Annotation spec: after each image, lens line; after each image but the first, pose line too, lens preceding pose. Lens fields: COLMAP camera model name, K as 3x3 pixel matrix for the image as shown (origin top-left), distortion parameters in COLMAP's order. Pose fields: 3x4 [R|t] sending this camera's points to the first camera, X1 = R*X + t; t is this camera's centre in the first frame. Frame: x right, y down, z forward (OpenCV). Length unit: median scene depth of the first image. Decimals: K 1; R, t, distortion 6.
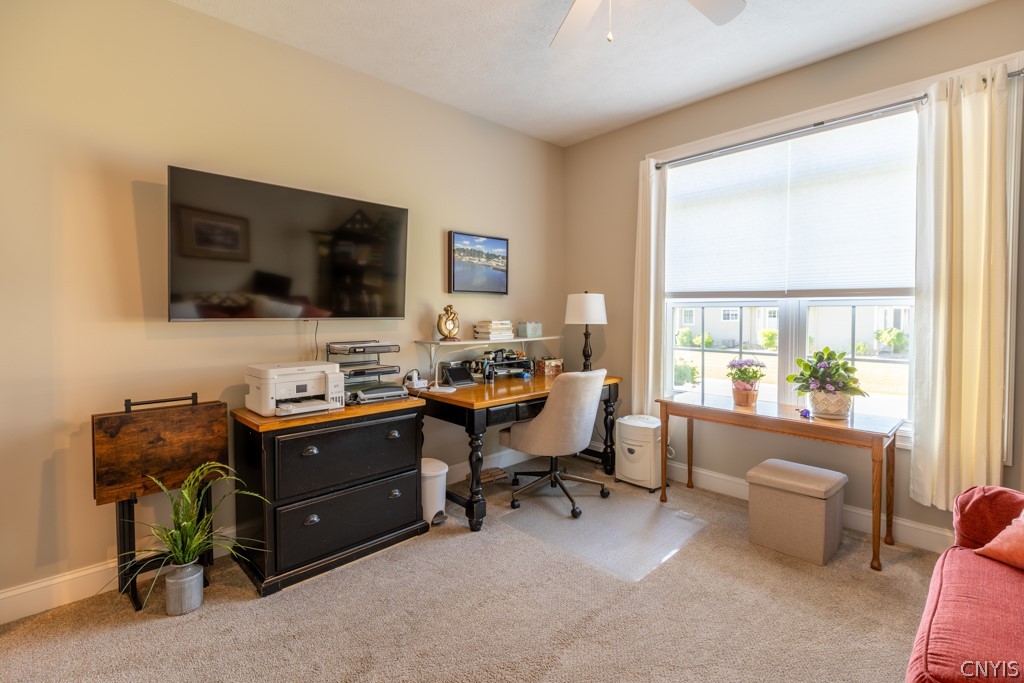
lens RADIAL K [[465.1, 0, 515.3], [0, 465.1, 334.2], [0, 0, 1]] dist [0.013071, -0.009165]
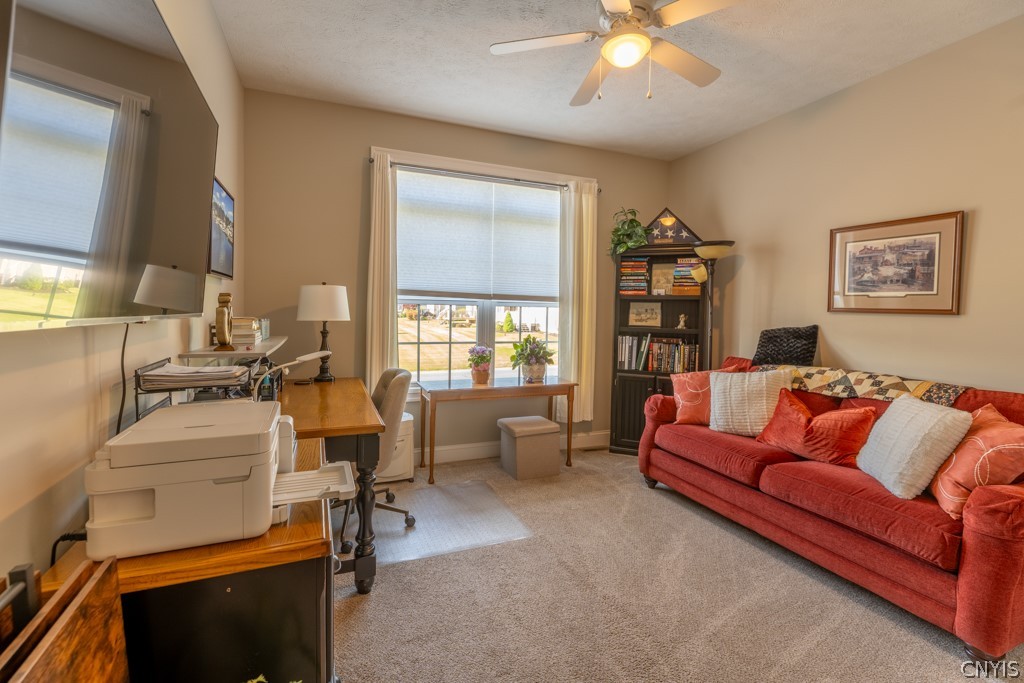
lens RADIAL K [[465.1, 0, 514.2], [0, 465.1, 332.8], [0, 0, 1]] dist [0.013071, -0.009165]
pose [[0.362189, -0.038017, 0.931329, -0.660724], [0.022603, 0.999232, 0.031998, -0.023414], [-0.931830, 0.009462, 0.362771, 0.459429]]
